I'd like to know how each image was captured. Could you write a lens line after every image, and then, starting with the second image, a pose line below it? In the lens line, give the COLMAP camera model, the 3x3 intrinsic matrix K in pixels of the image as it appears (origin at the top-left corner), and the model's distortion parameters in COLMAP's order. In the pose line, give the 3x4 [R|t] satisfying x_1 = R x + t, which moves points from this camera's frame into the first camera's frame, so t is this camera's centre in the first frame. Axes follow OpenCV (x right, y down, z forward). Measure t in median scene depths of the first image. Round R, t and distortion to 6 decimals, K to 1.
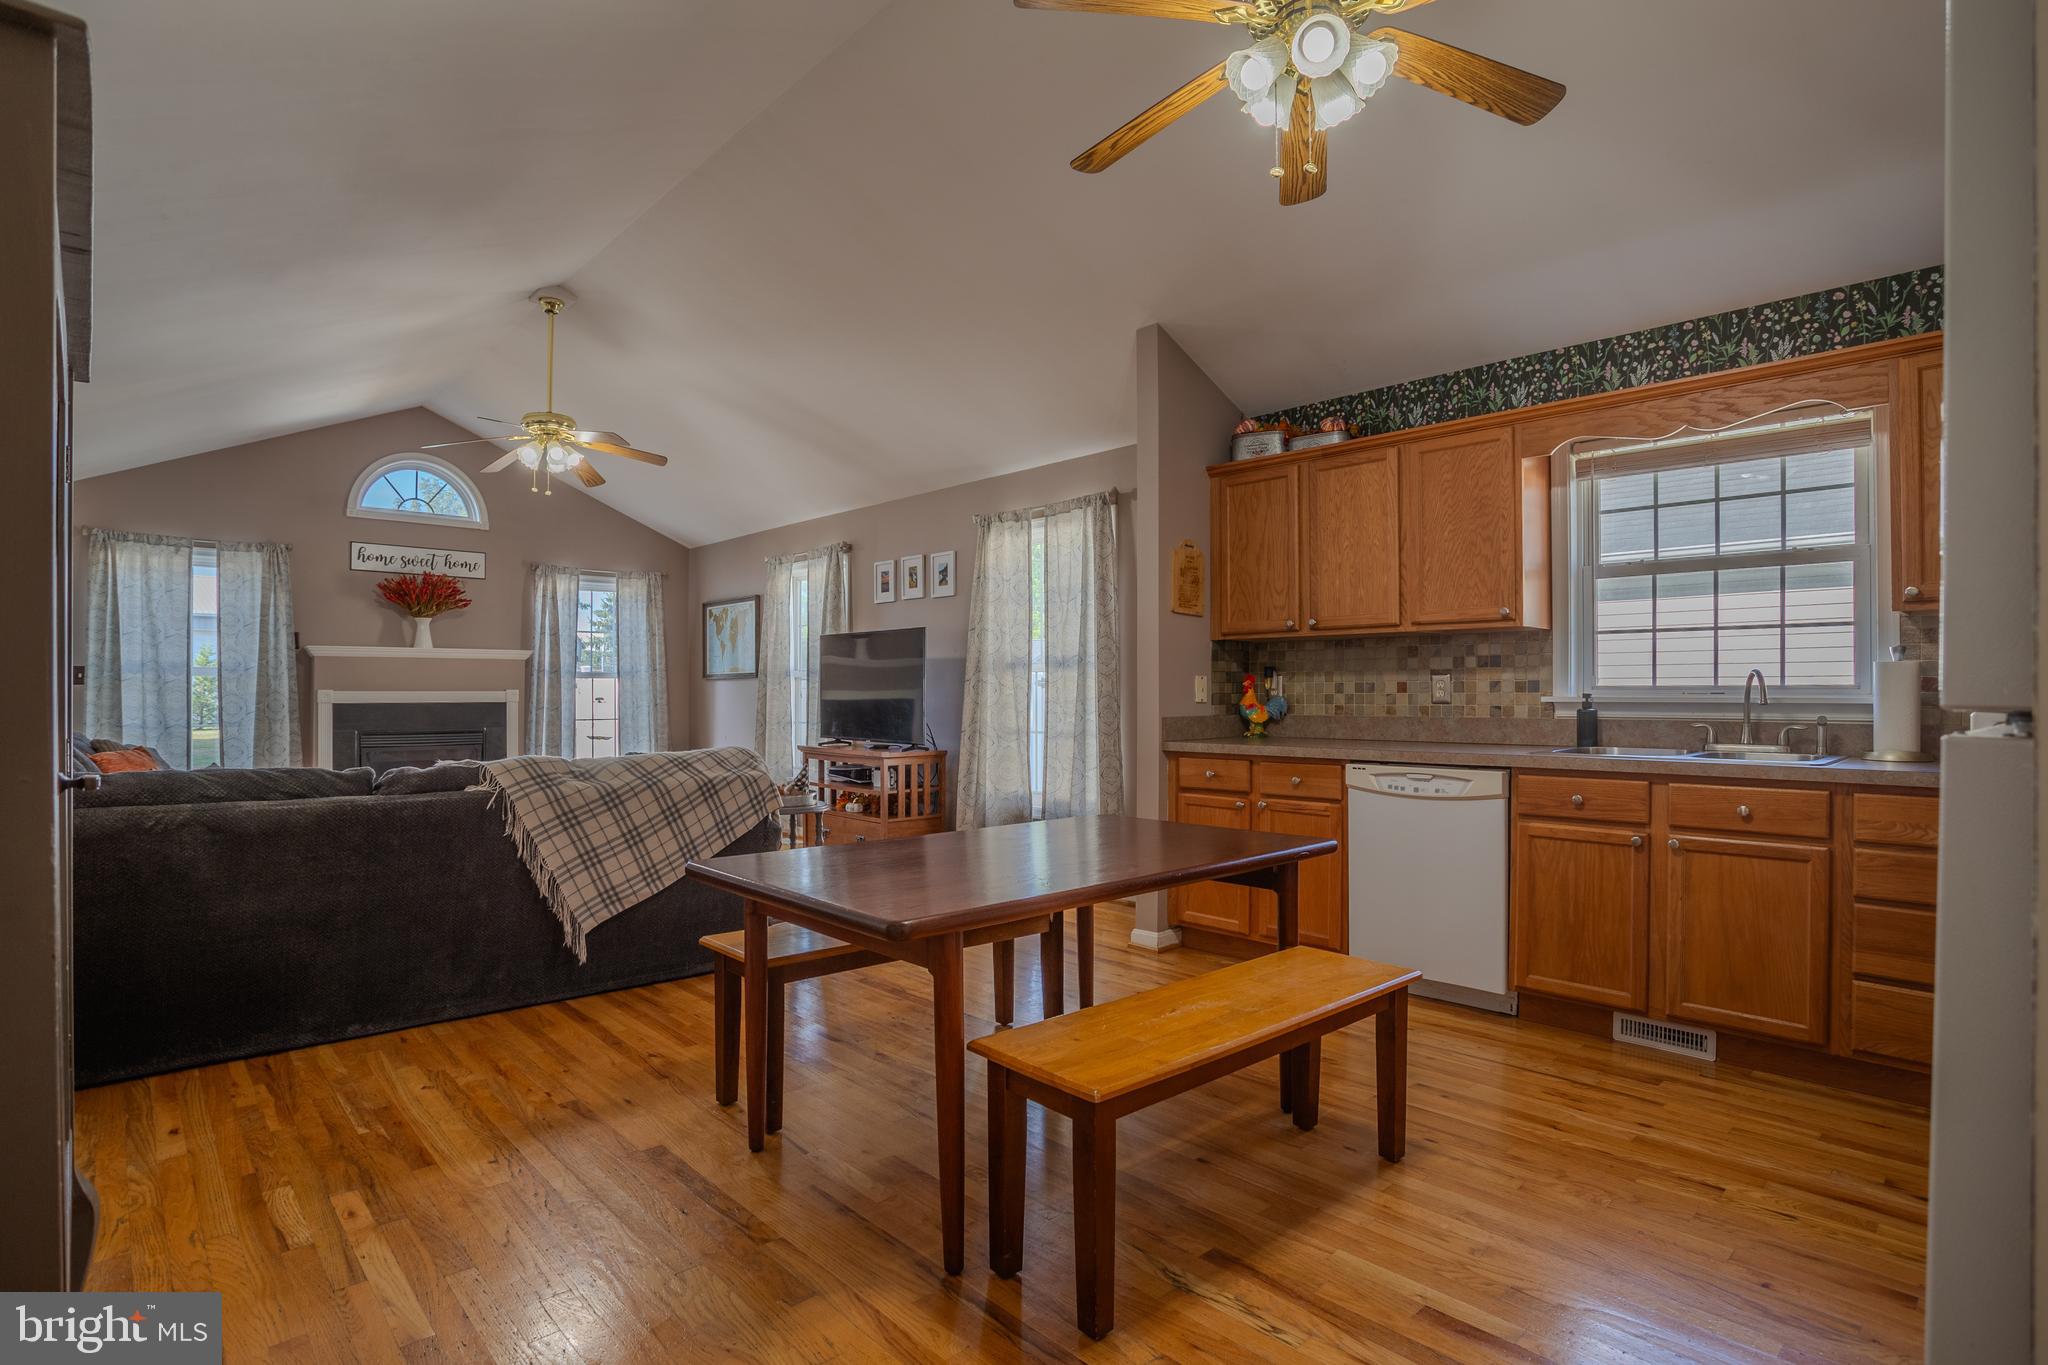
lens RADIAL K [[1050.3, 0, 1022.7], [0, 1050.3, 695.8], [0, 0, 1]] dist [-0.099072, 0.048313]
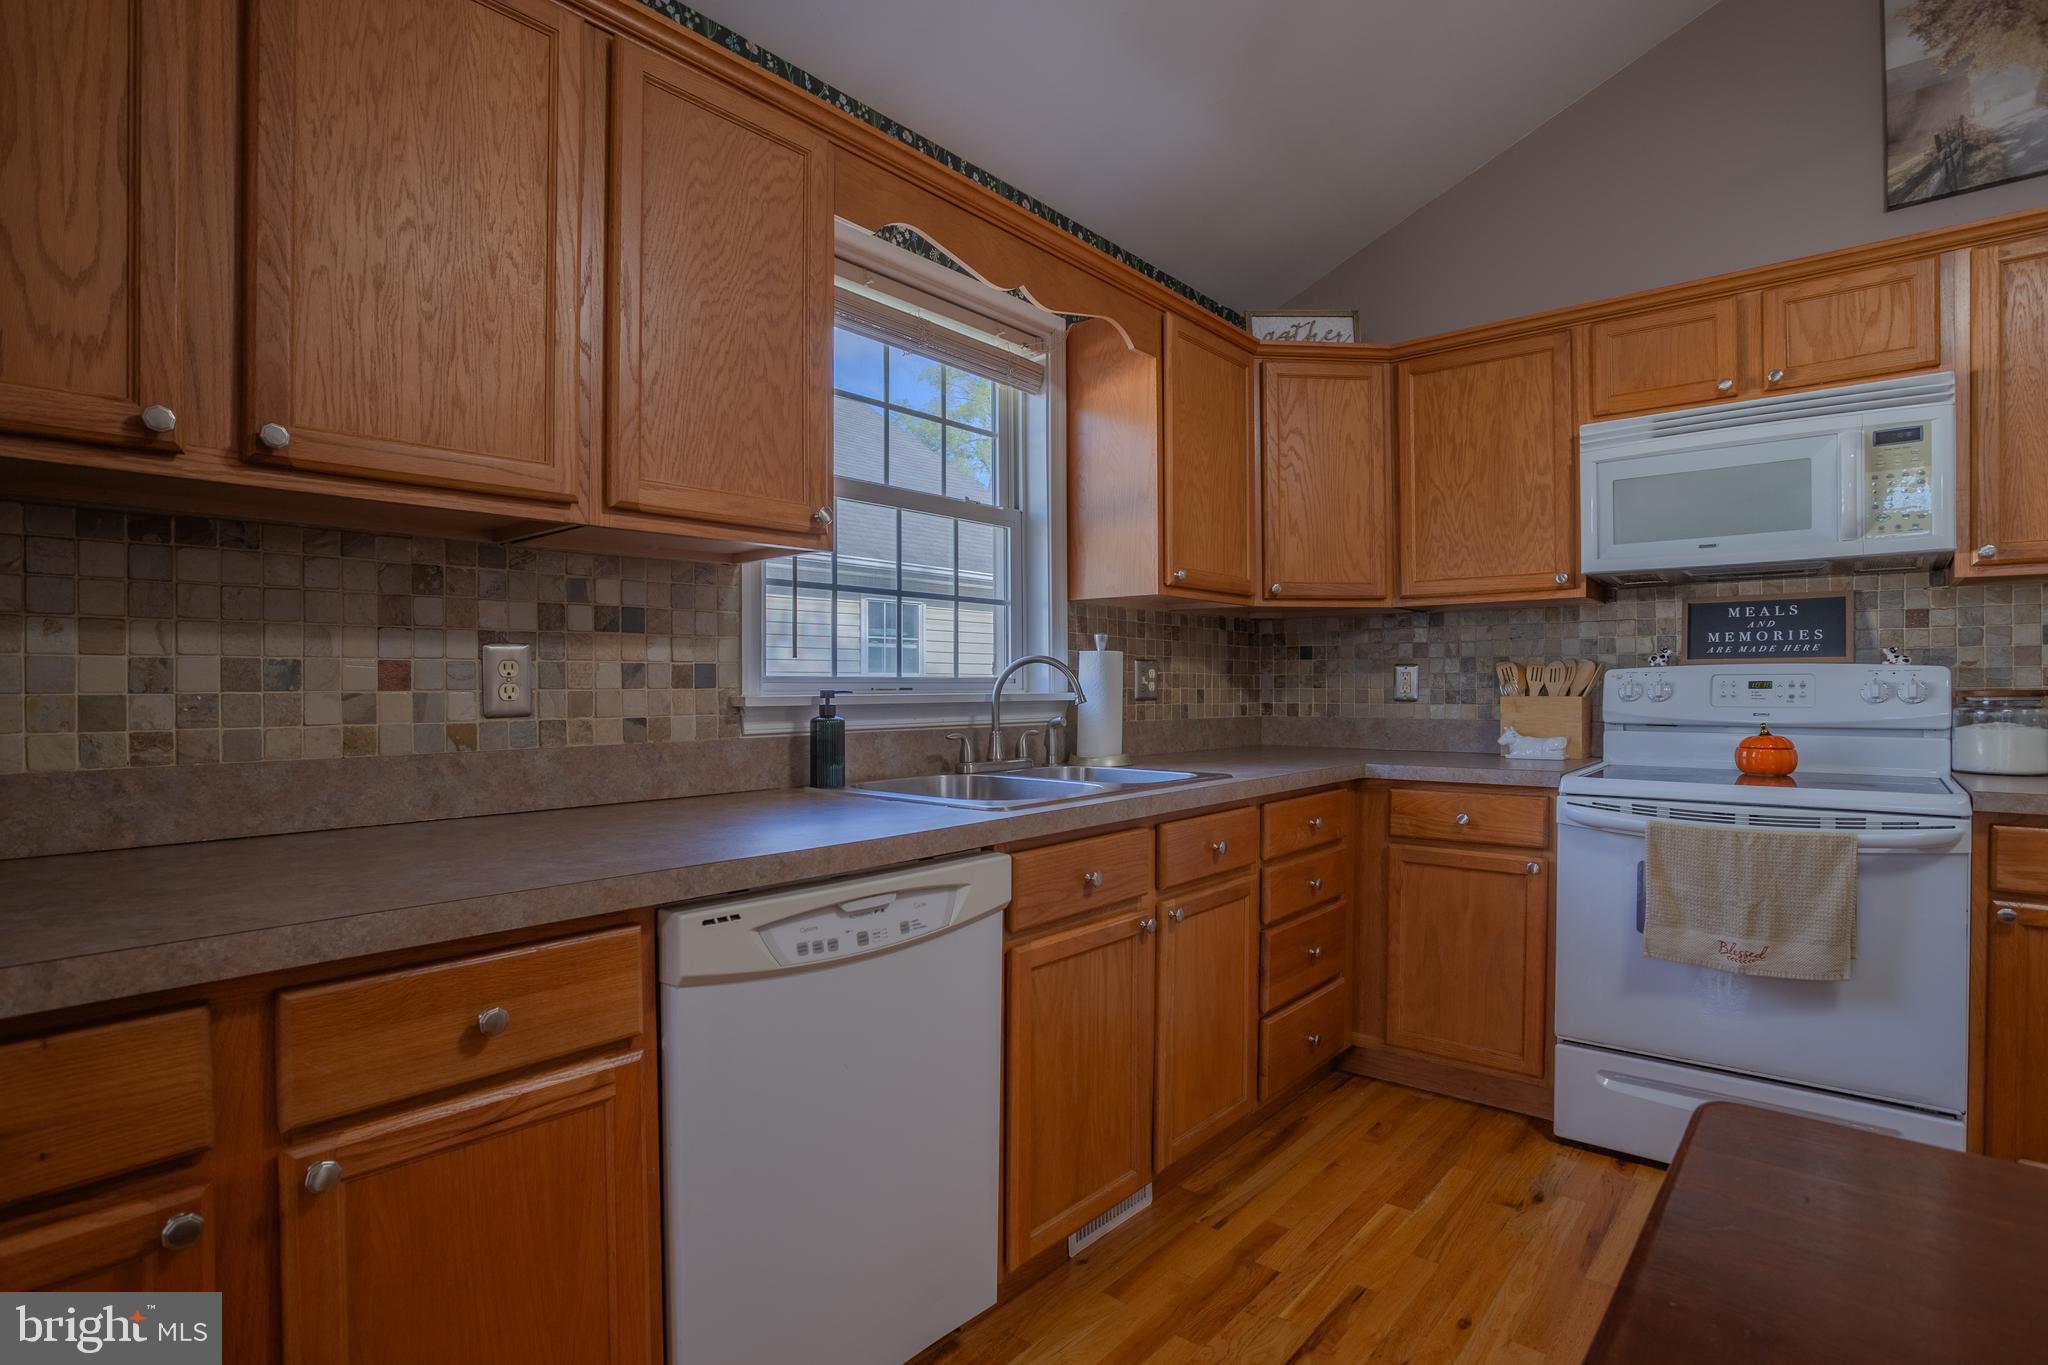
lens RADIAL K [[1022.4, 0, 1022.9], [0, 1022.4, 685.3], [0, 0, 1]] dist [-0.084091, 0.041878]
pose [[-0.115924, 0.000264, 0.993258, -0.003106], [0.005205, 0.999986, 0.000342, -0.002472], [-0.993244, 0.005210, -0.115923, 0.577499]]
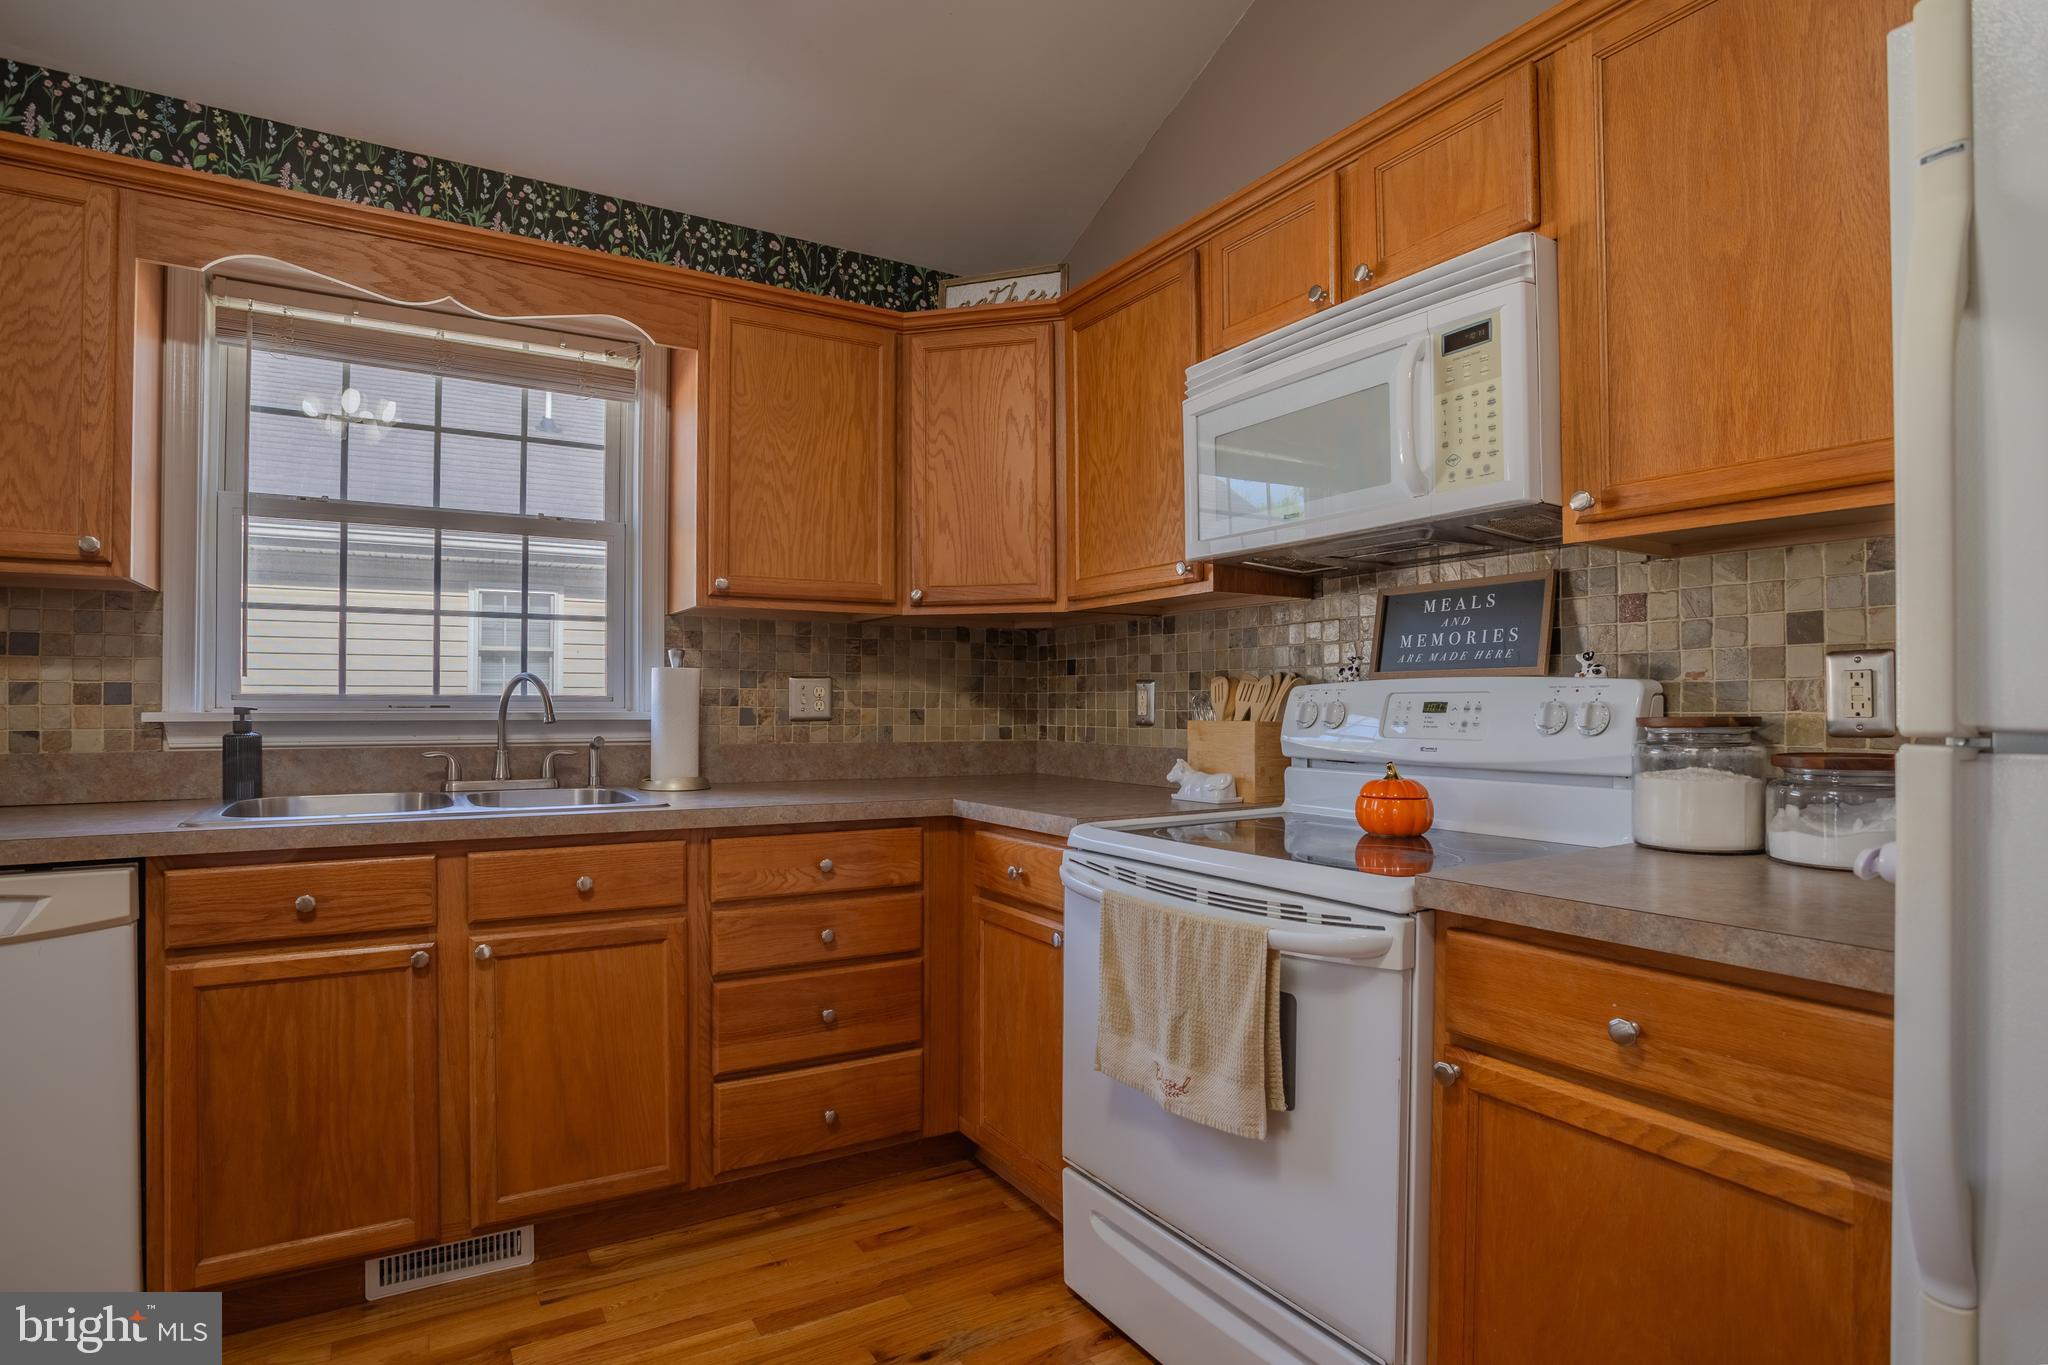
lens RADIAL K [[1039.0, 0, 1024.3], [0, 1039.0, 693.4], [0, 0, 1]] dist [-0.073245, 0.025356]
pose [[0.200379, 0.009889, 0.979668, 0.050432], [0.001250, 0.999946, -0.010349, -0.001969], [-0.979718, 0.003298, 0.200356, 0.271848]]
